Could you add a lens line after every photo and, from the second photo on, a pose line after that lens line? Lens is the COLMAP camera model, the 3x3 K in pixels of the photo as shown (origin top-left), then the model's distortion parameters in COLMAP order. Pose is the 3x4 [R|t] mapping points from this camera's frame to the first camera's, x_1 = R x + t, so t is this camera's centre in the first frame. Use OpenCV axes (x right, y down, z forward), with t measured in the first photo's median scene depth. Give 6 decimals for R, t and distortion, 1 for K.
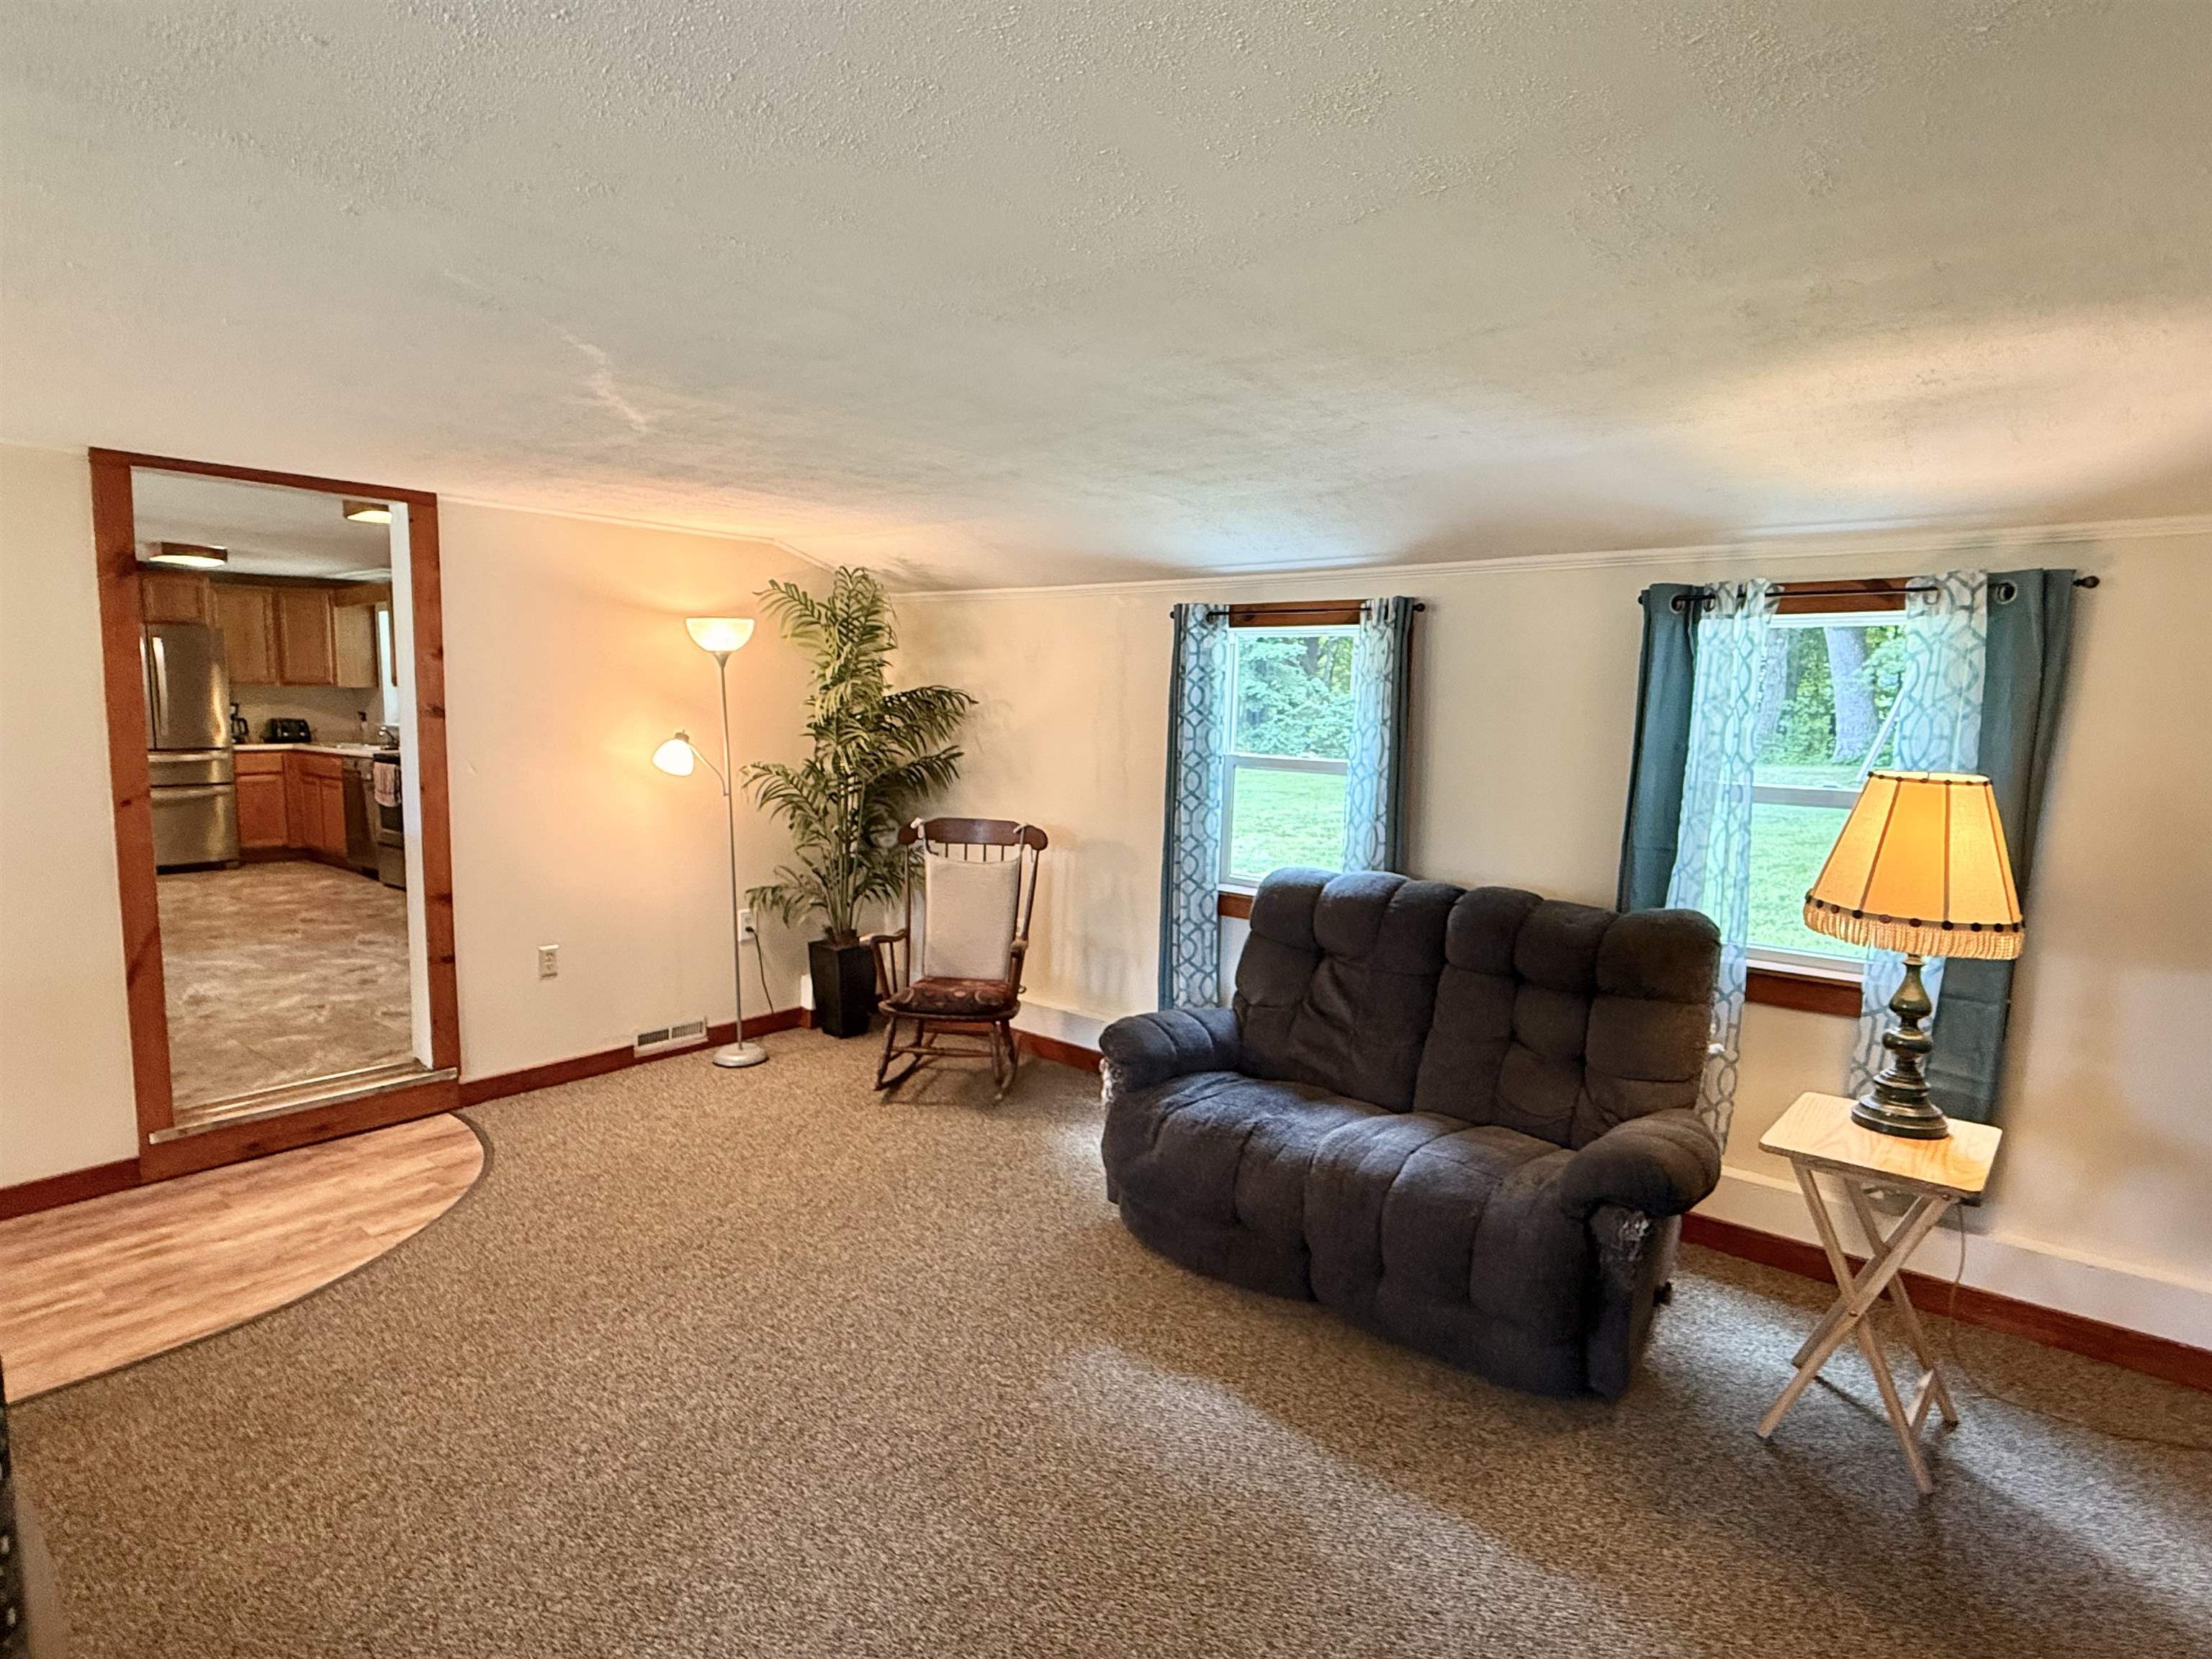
lens RADIAL K [[1239.6, 0, 1106.0], [0, 1239.6, 829.5], [0, 0, 1]] dist [-0.000572, -0.000010]
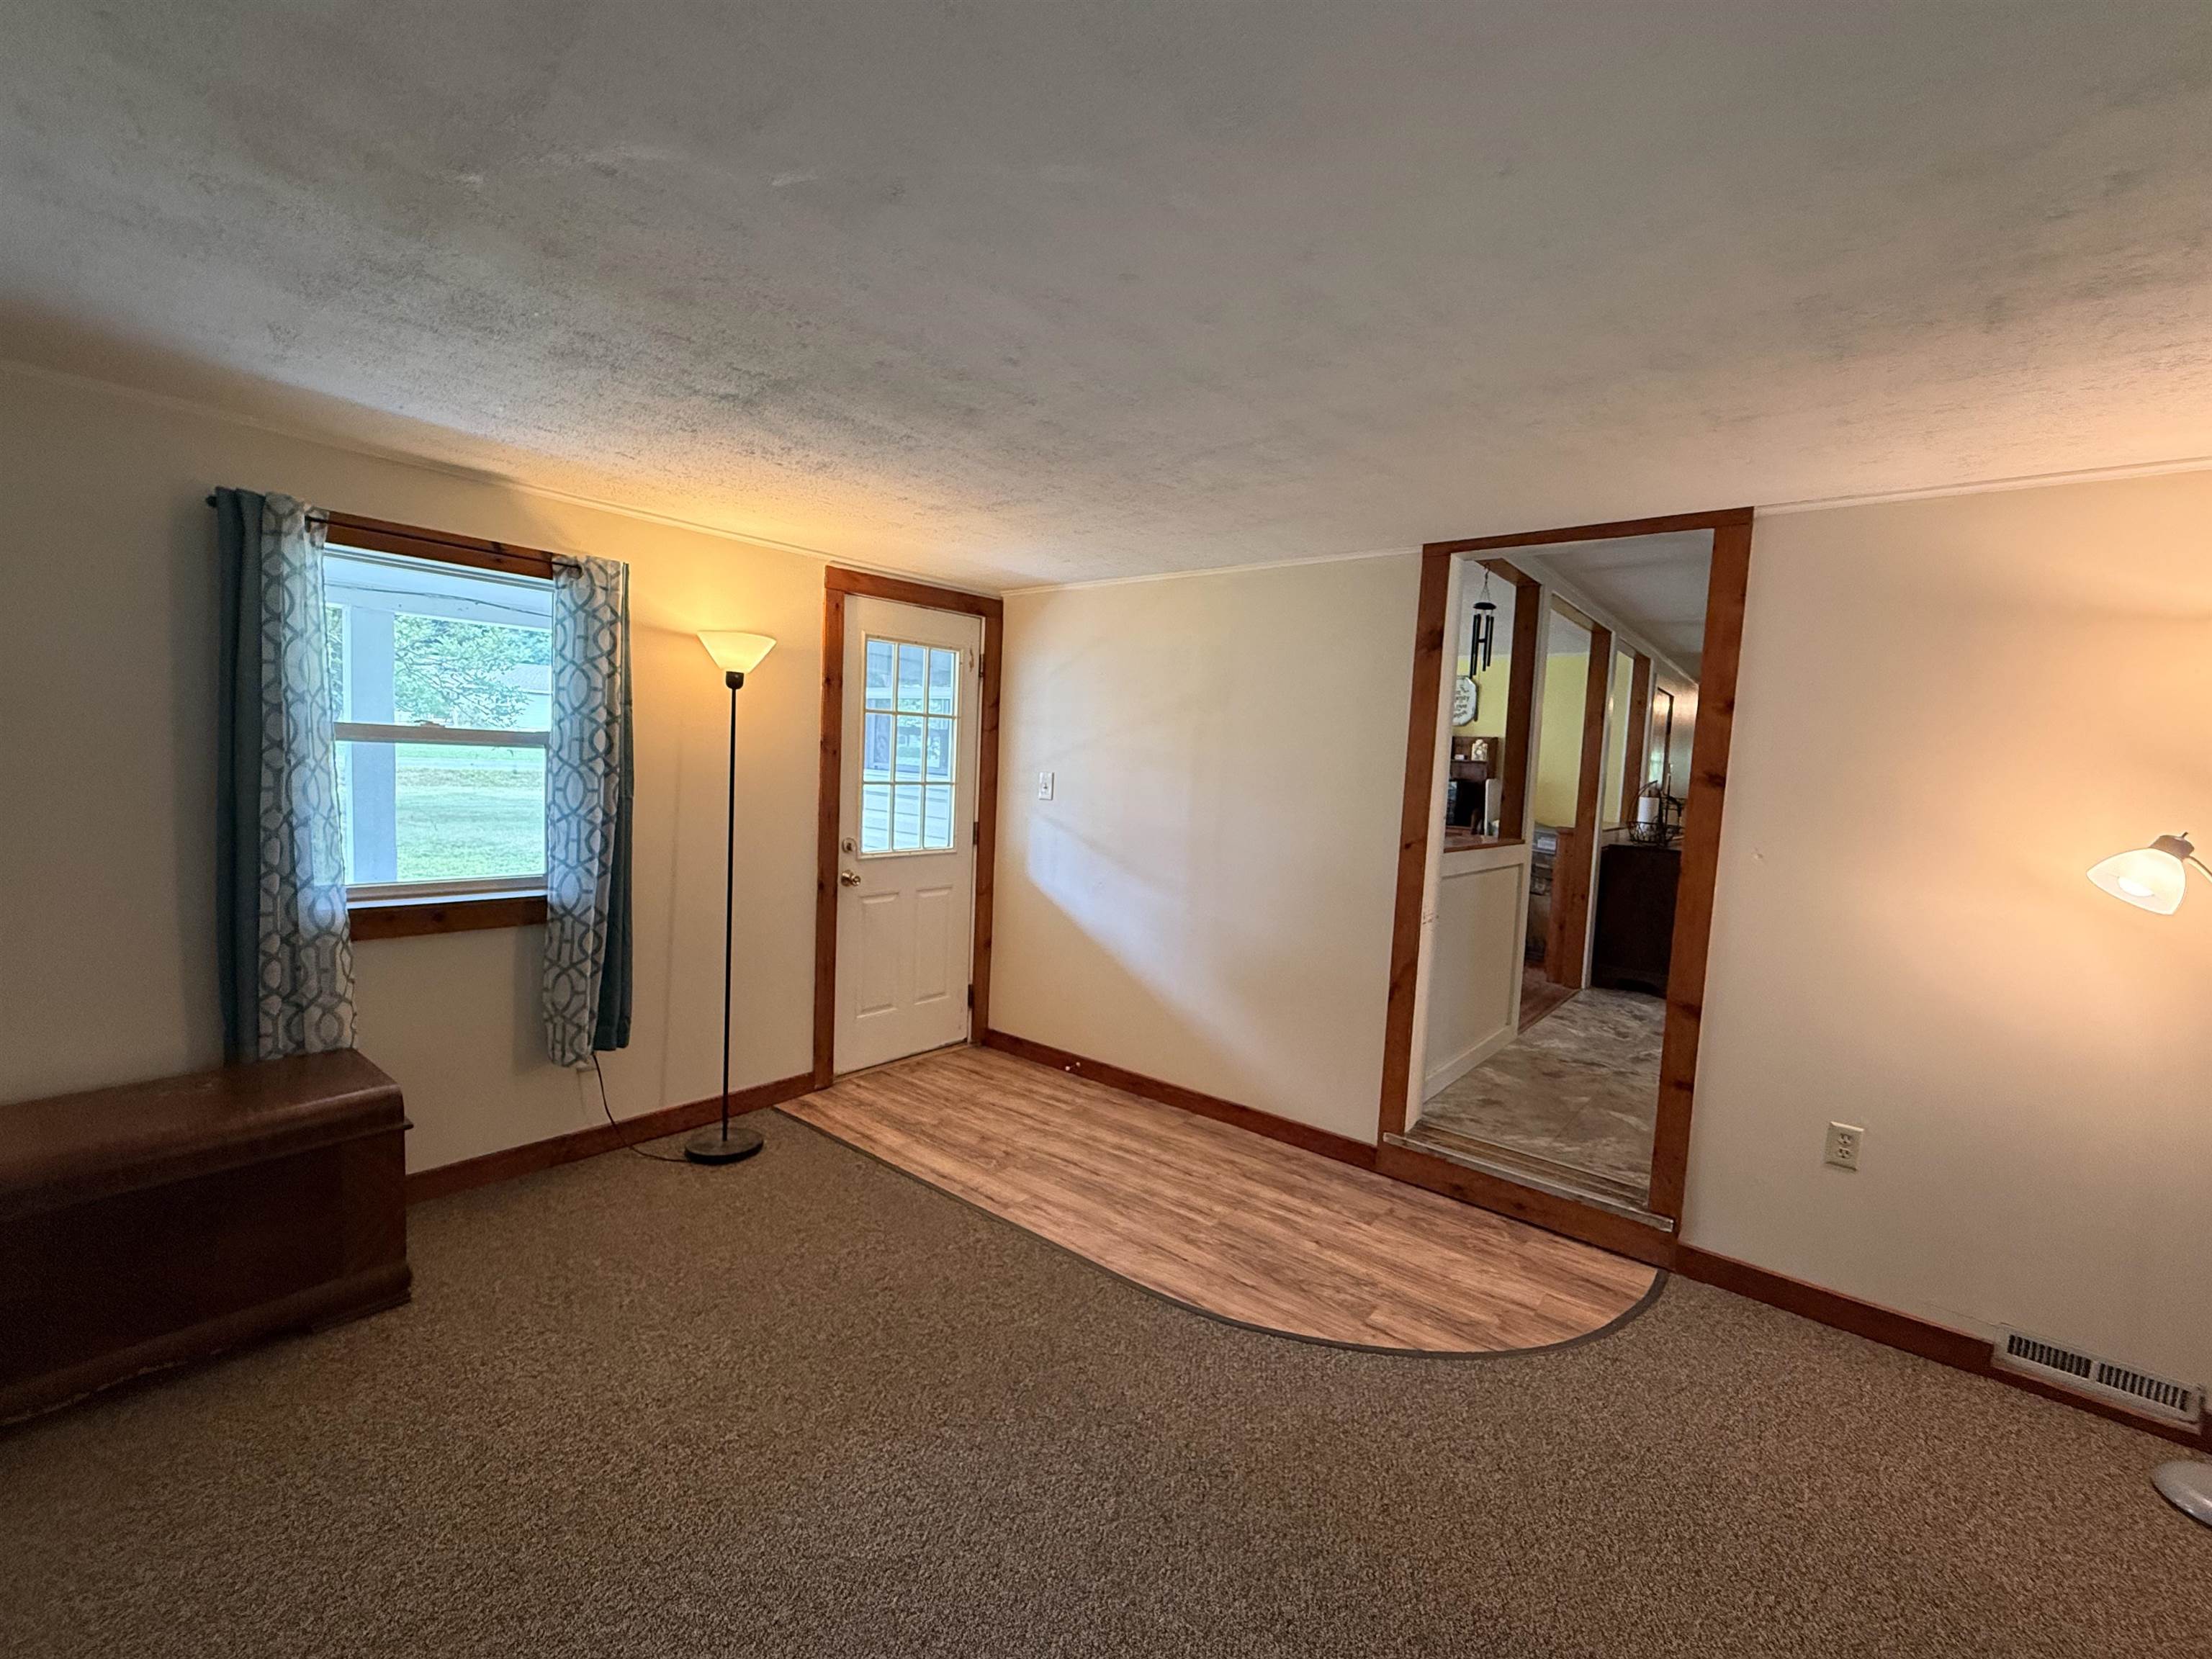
lens RADIAL K [[914.5, 0, 1111.4], [0, 914.5, 834.4], [0, 0, 1]] dist [0.003415, 0.000751]
pose [[0.009932, 0.059472, -0.998181, 0.060316], [-0.162376, 0.985077, 0.057075, -0.034276], [0.986679, 0.161514, 0.019440, 0.671625]]
